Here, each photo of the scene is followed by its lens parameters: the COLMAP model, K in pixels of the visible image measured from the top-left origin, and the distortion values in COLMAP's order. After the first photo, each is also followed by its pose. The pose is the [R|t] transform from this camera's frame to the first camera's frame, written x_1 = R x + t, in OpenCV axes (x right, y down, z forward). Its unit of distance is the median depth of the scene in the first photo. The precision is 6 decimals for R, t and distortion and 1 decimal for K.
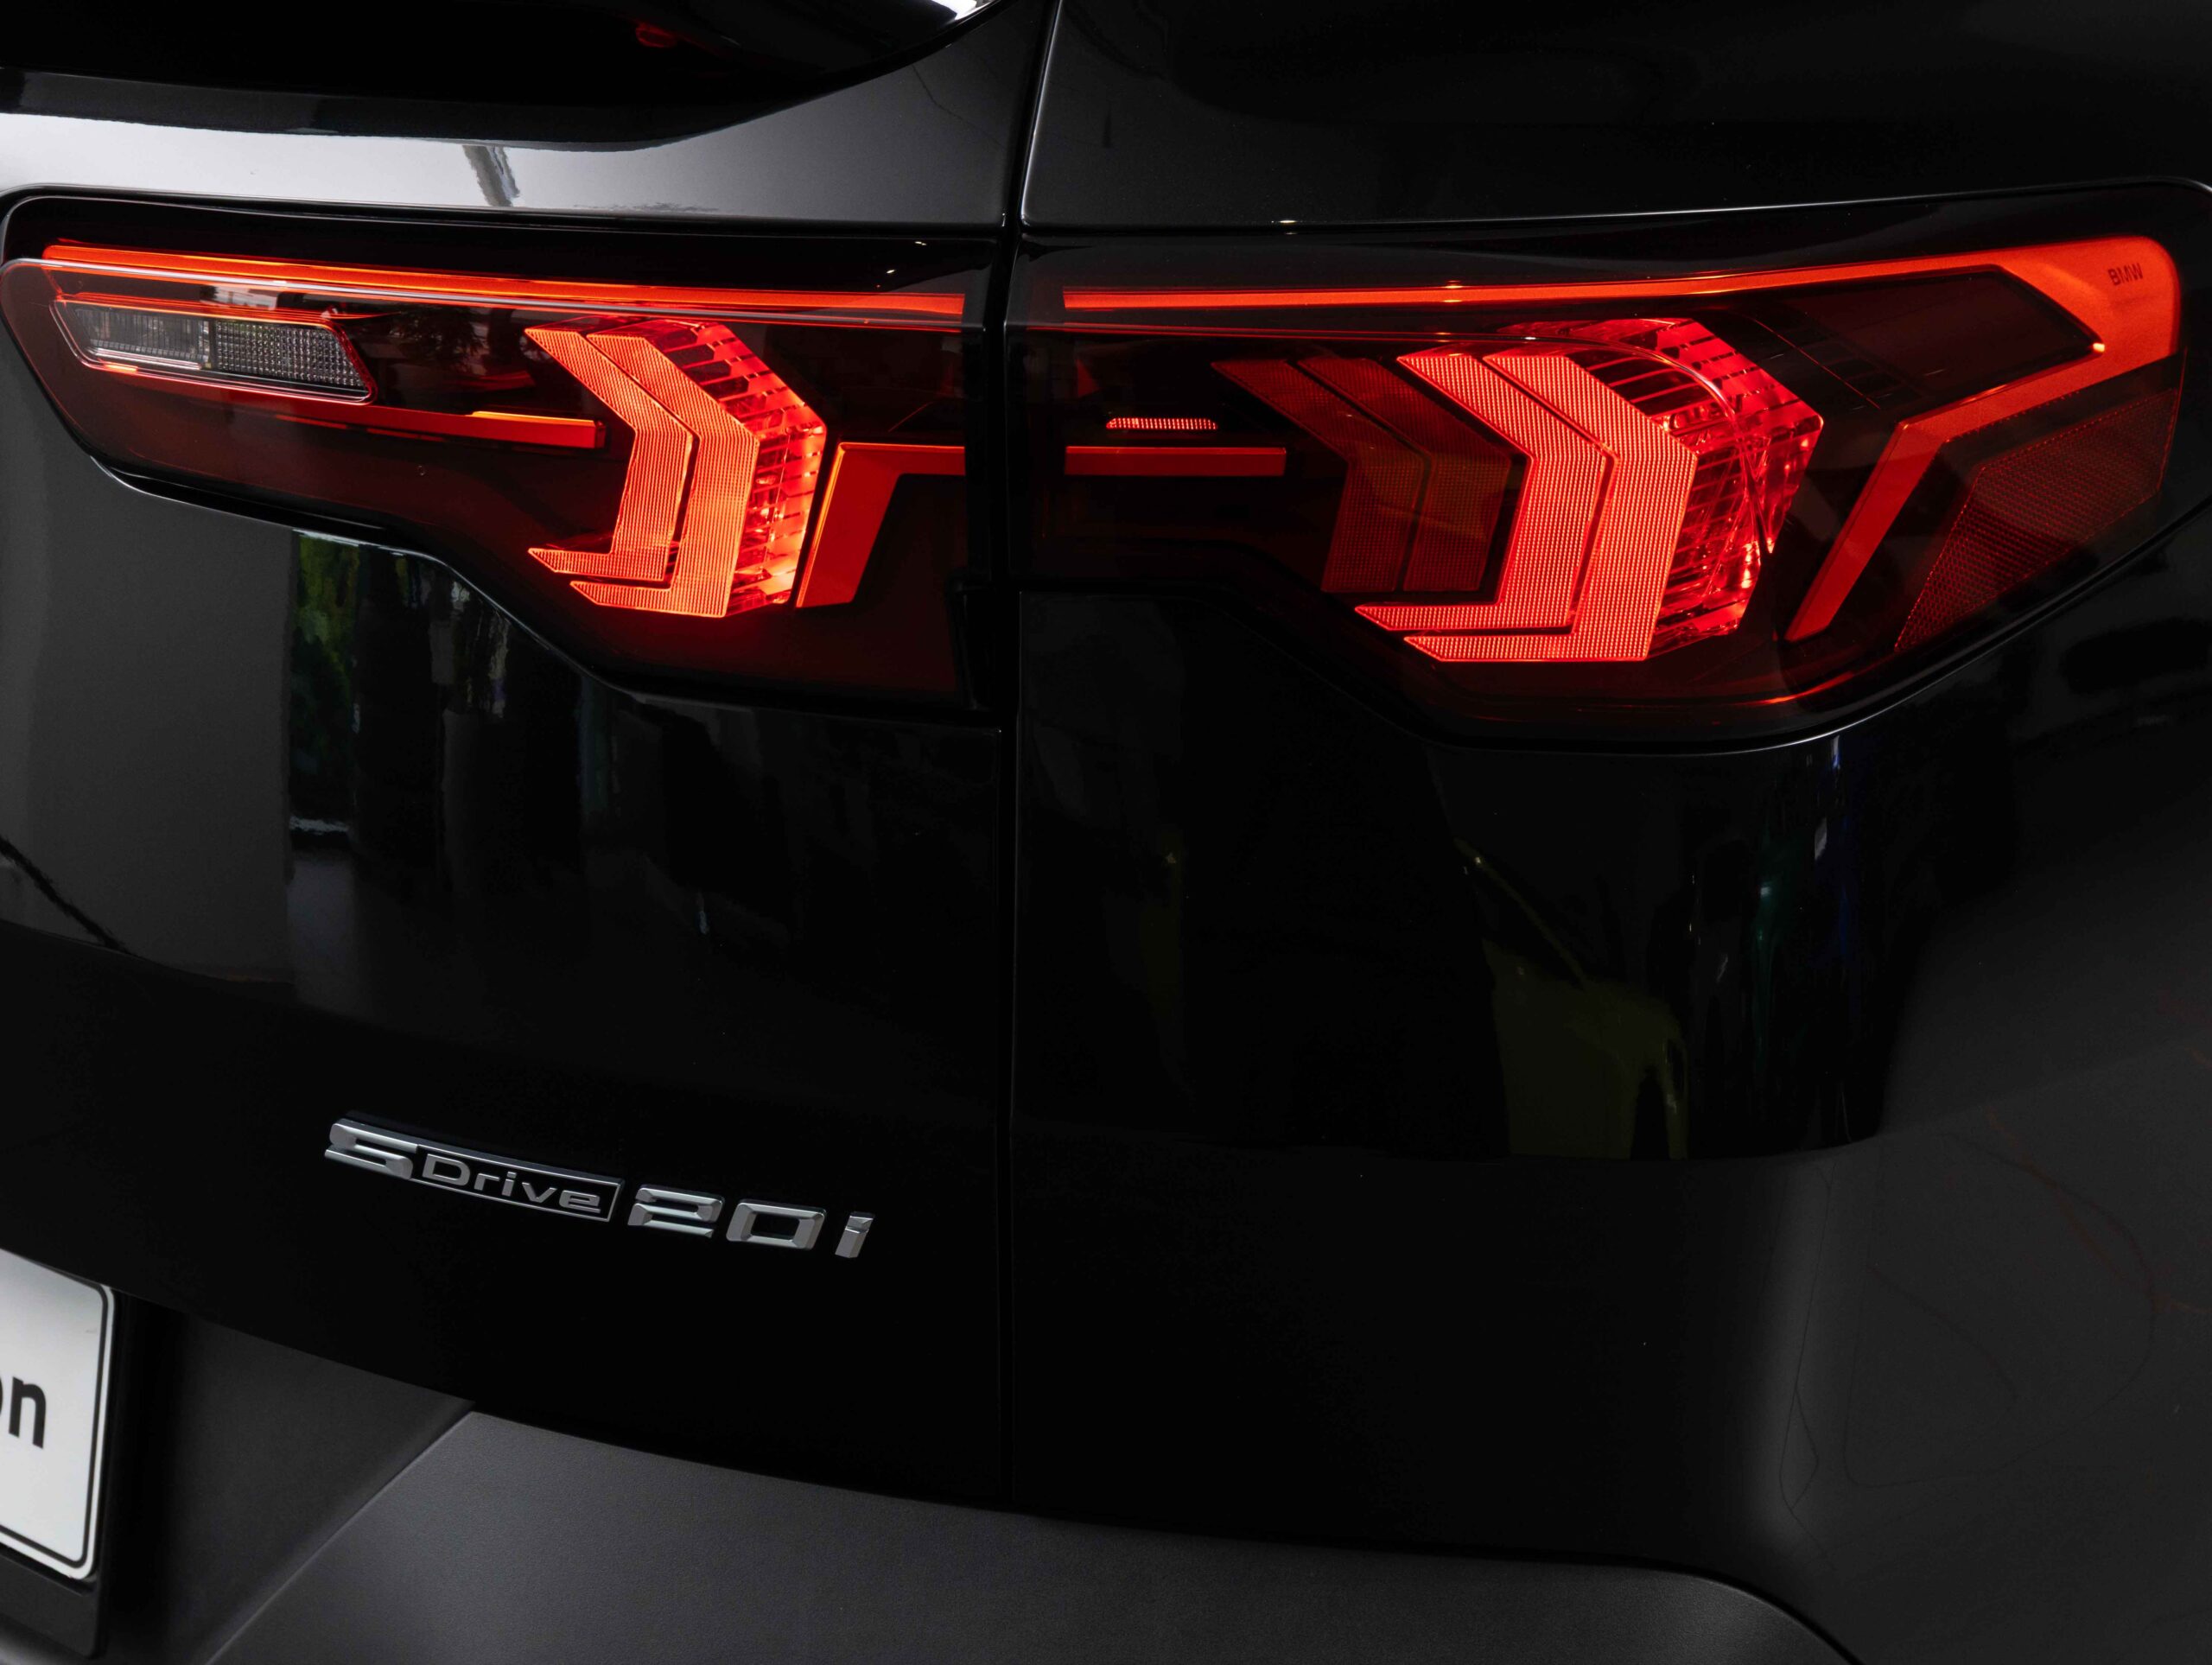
lens RADIAL K [[3933.2, 0, 1106.0], [0, 3933.2, 832.5], [0, 0, 1]] dist [-0.022427, -0.221636]
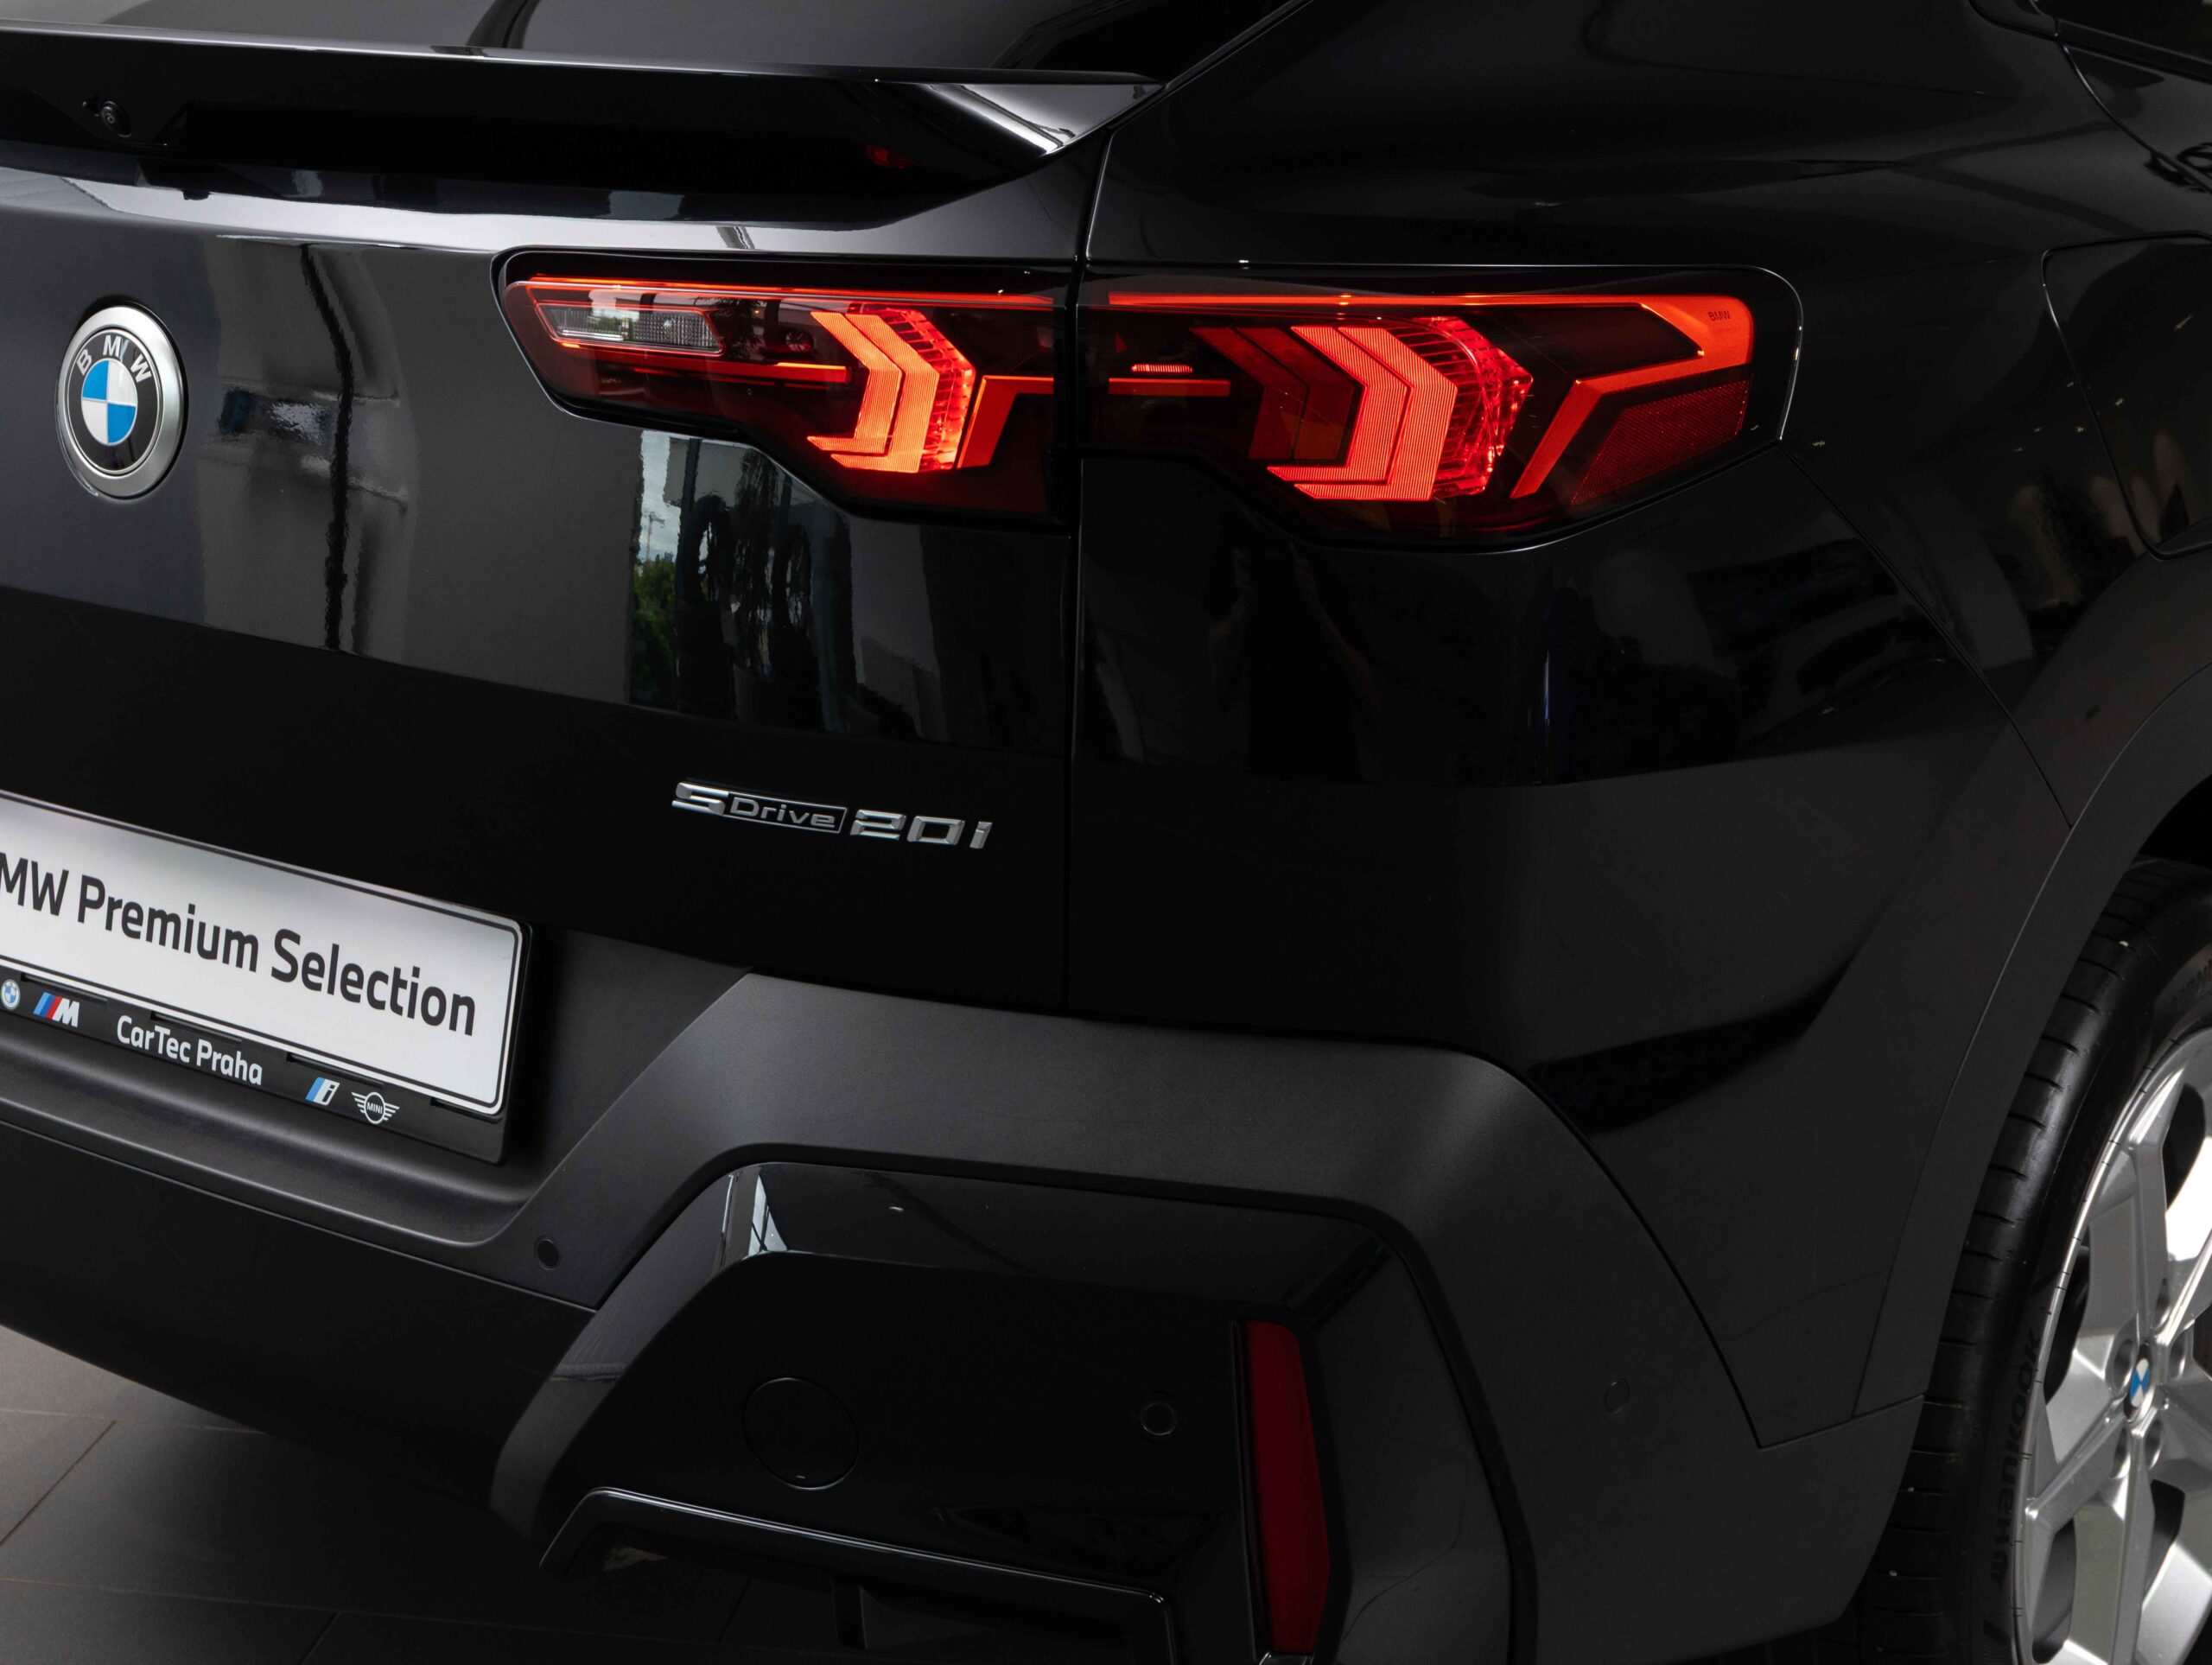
lens RADIAL K [[3394.3, 0, 1106.0], [0, 3394.3, 832.5], [0, 0, 1]] dist [-0.007526, 0.039841]
pose [[0.999868, 0.014759, -0.006793, 0.002108], [-0.015239, 0.996913, -0.077016, 0.224145], [0.005635, 0.077109, 0.997007, -0.525988]]
